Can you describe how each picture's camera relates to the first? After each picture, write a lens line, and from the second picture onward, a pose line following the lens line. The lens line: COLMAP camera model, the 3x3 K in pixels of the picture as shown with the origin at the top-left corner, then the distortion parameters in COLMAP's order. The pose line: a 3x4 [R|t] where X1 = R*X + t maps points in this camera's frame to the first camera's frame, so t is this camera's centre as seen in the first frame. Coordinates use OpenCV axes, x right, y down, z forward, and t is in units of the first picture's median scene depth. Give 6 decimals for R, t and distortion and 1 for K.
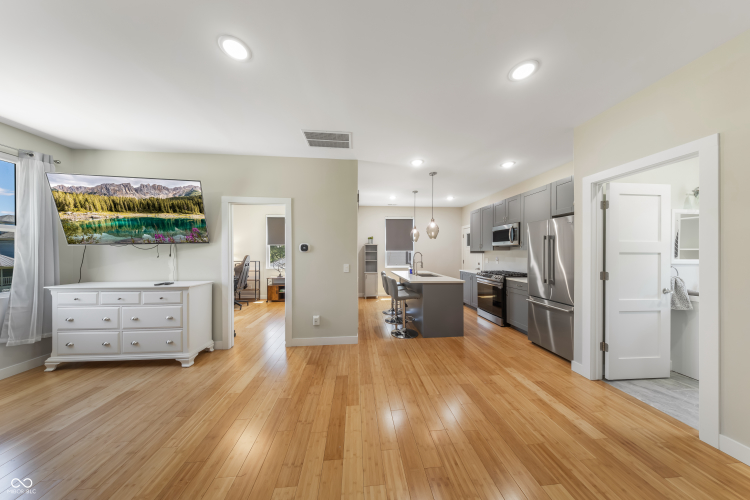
lens RADIAL K [[219.7, 0, 375.0], [0, 219.7, 250.0], [0, 0, 1]] dist [-0.000015, -0.000001]
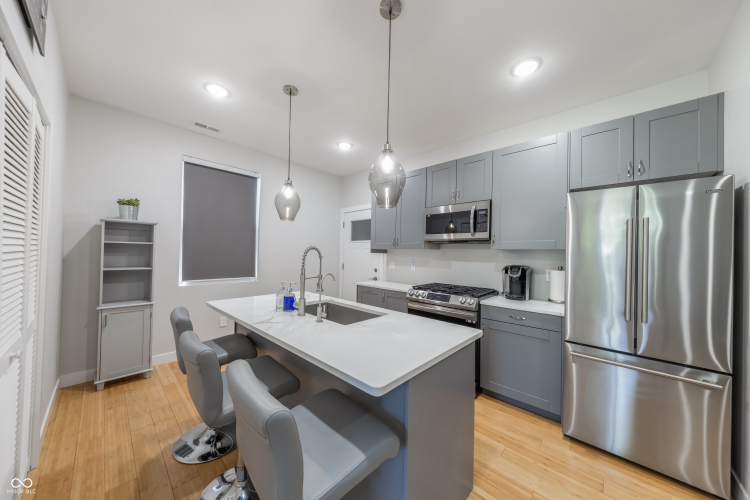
lens RADIAL K [[283.8, 0, 375.0], [0, 283.8, 250.0], [0, 0, 1]] dist [0.033543, -0.000015]
pose [[0.753361, 0.024261, 0.657159, -0.028894], [-0.030137, 0.999543, -0.002353, 0.009618], [-0.656916, -0.018032, 0.753748, 0.448858]]
